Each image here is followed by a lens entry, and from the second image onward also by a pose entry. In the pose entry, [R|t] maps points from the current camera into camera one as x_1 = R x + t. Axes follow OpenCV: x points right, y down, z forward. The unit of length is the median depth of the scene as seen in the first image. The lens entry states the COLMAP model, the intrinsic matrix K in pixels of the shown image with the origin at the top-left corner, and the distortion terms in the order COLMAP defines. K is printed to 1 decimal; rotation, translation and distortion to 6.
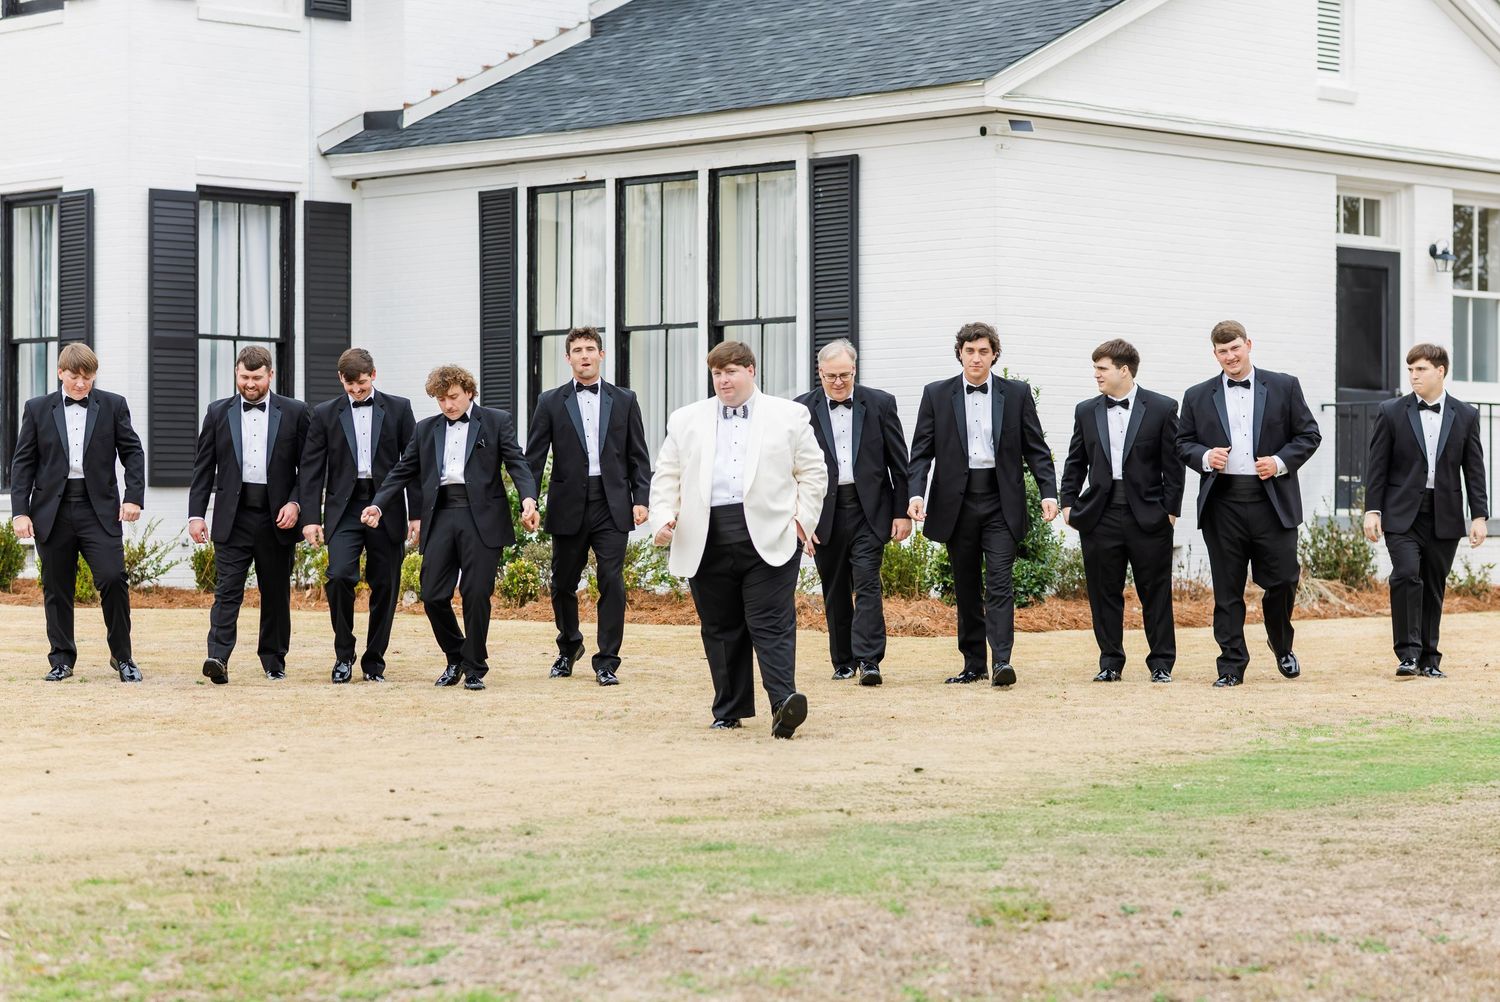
lens RADIAL K [[3450.5, 0, 789.7], [0, 3450.5, 498.3], [0, 0, 1]] dist [-0.014980, 0.203972]
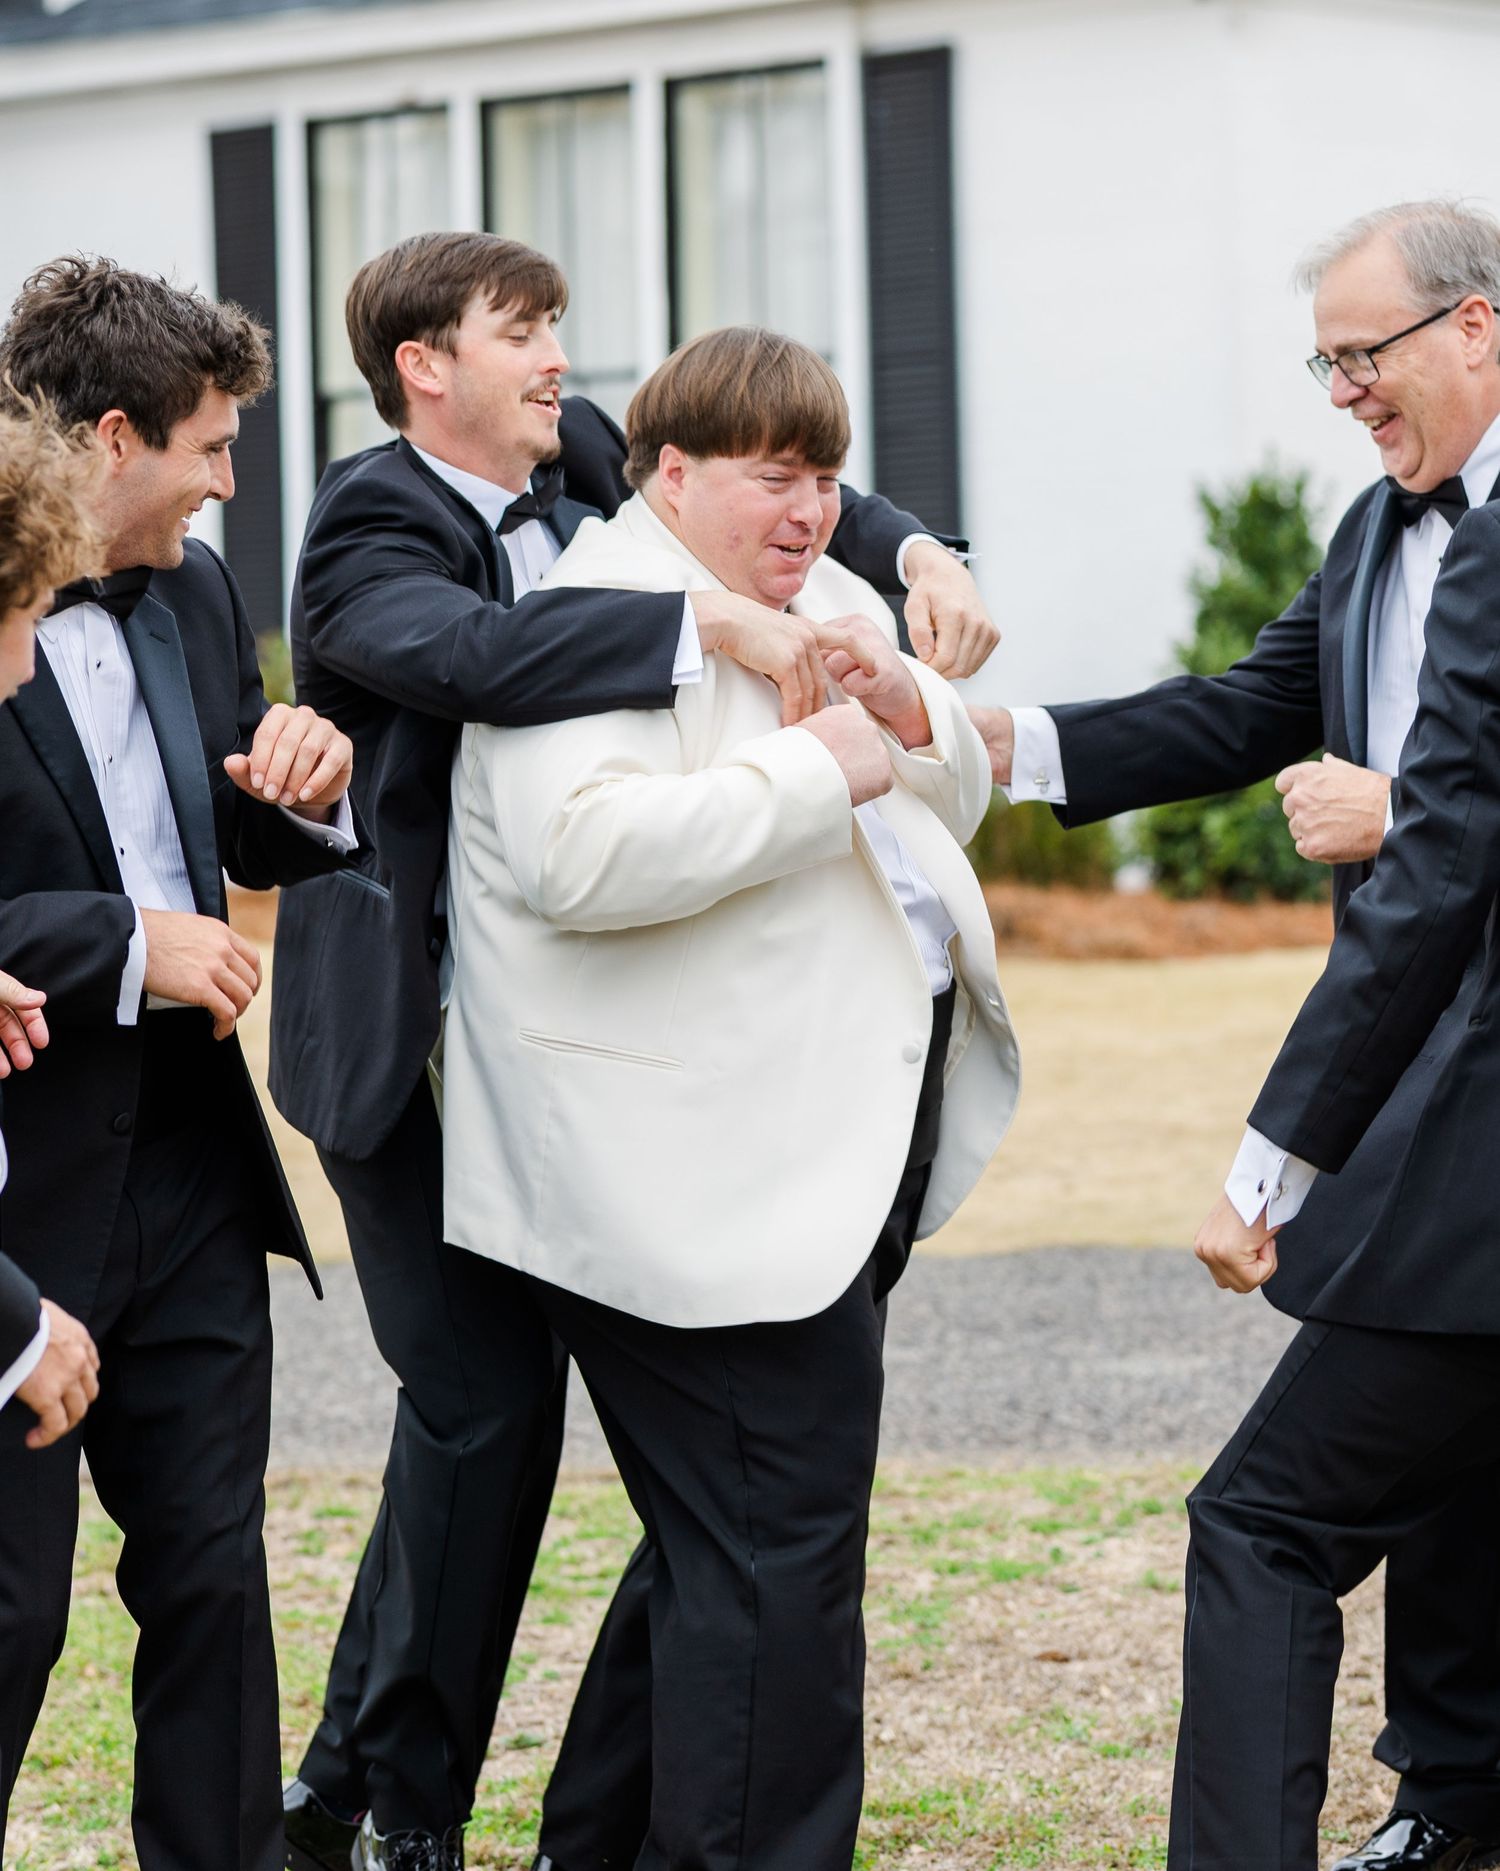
lens RADIAL K [[6214.4, 0, 851.3], [0, 6214.4, 935.3], [0, 0, 1]] dist [0.094428, -1.098934]
pose [[0.999239, -0.020874, 0.032964, -0.027926], [0.019665, 0.999138, 0.036560, 0.000553], [-0.033699, -0.035884, 0.998788, 0.054844]]
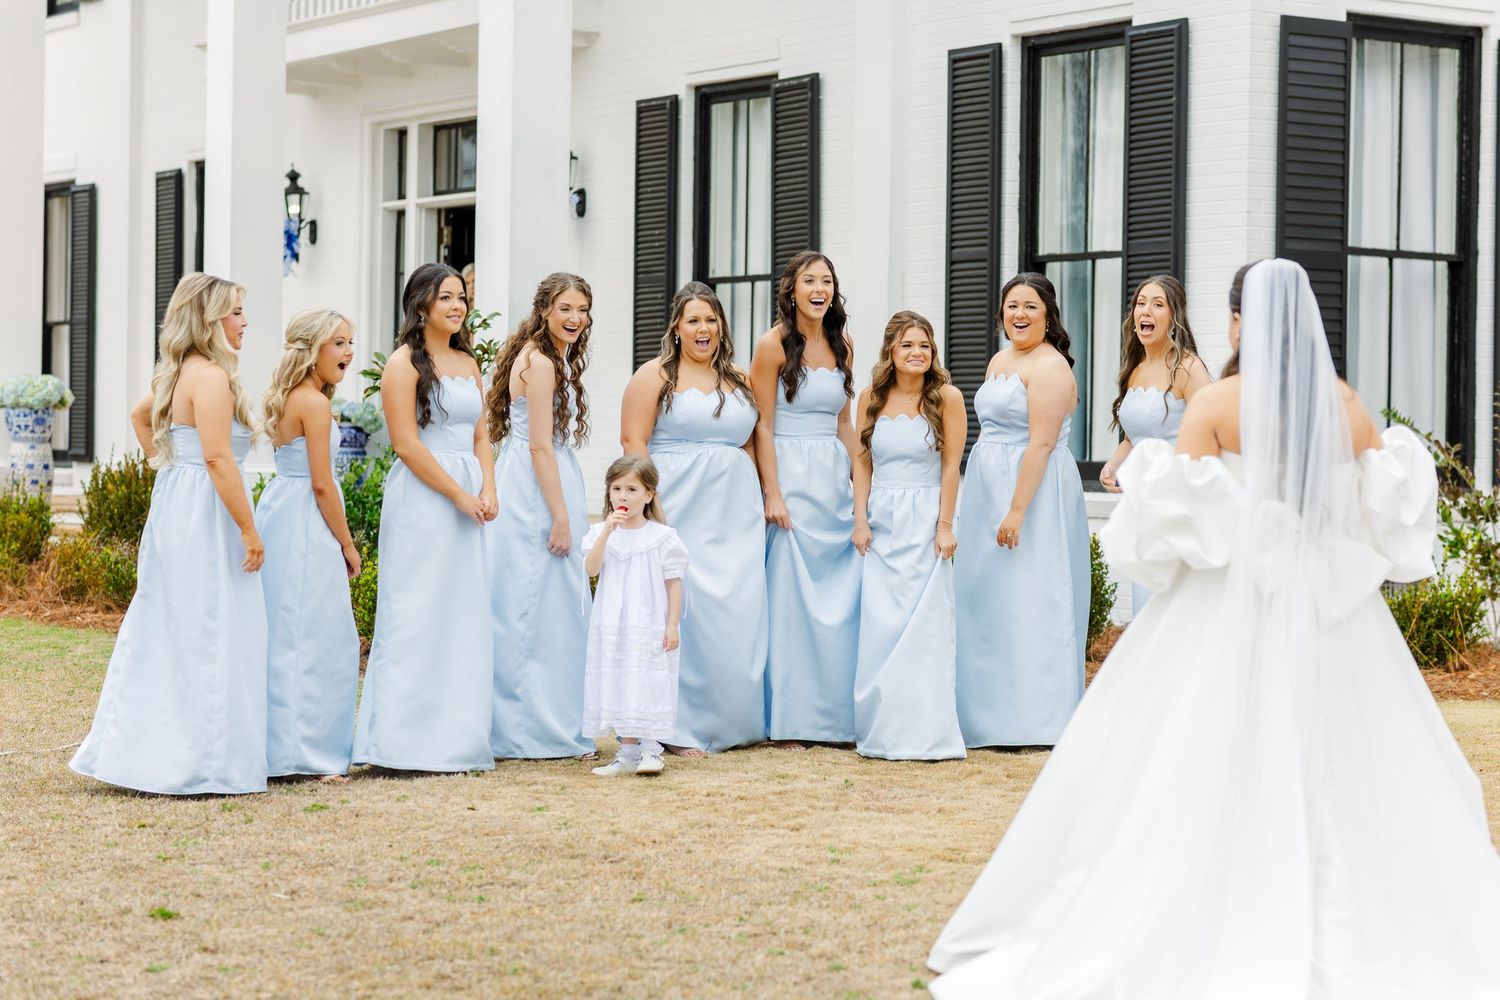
lens RADIAL K [[3450.5, 0, 789.7], [0, 3450.5, 497.3], [0, 0, 1]] dist [-0.014980, 0.203972]
pose [[0.980696, 0.017298, -0.194772, -0.158064], [-0.014433, 0.999766, 0.016119, -0.010849], [0.195005, -0.012996, 0.980716, 0.380897]]
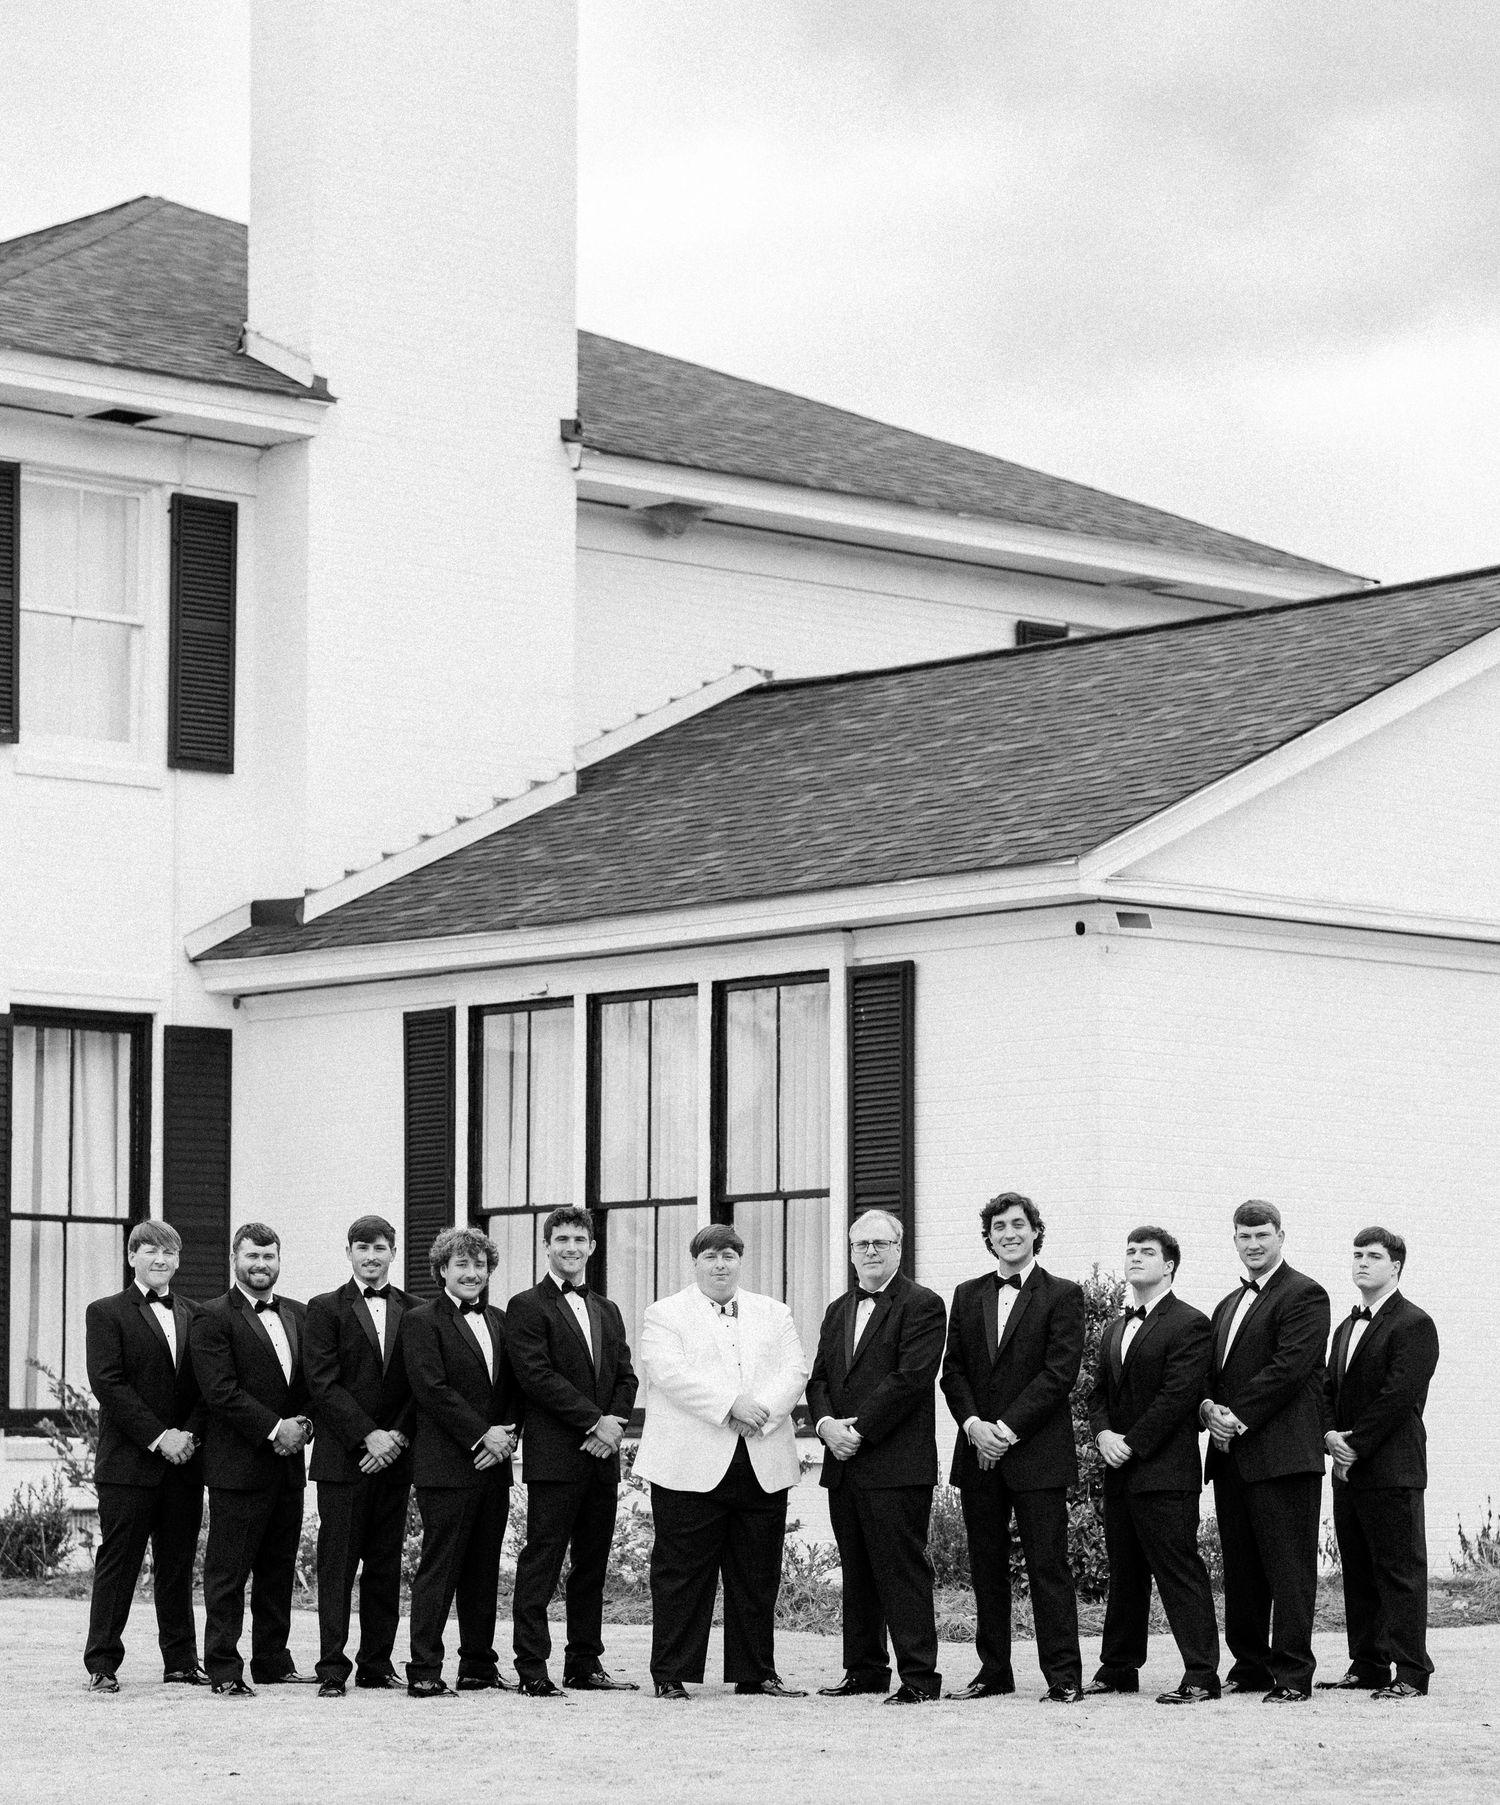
lens RADIAL K [[5096.6, 0, 753.6], [0, 5096.6, 1164.2], [0, 0, 1]] dist [-0.061171, 1.120303]
pose [[0.998240, -0.001266, -0.059285, 0.047098], [-0.002004, 0.998481, -0.055059, -0.000210], [0.059265, 0.055081, 0.996722, -0.041691]]
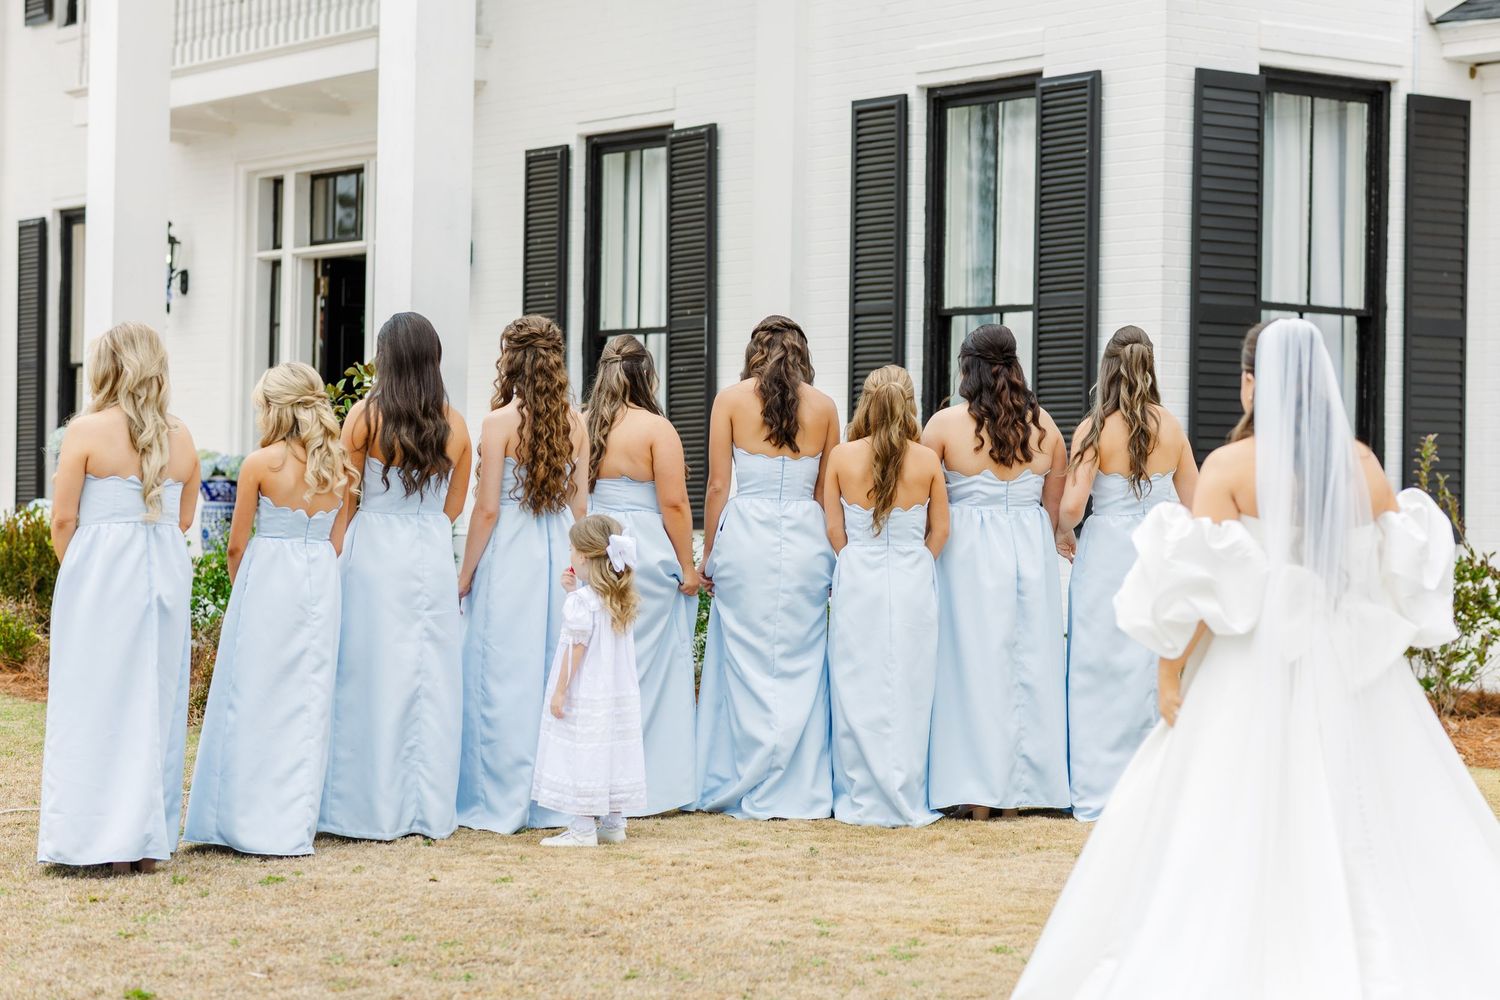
lens RADIAL K [[3450.5, 0, 789.7], [0, 3450.5, 497.3], [0, 0, 1]] dist [-0.014980, 0.203972]
pose [[0.989432, 0.015067, -0.144212, -0.176813], [-0.015150, 0.999885, 0.000523, -0.011458], [0.144203, 0.001667, 0.989547, 0.388601]]
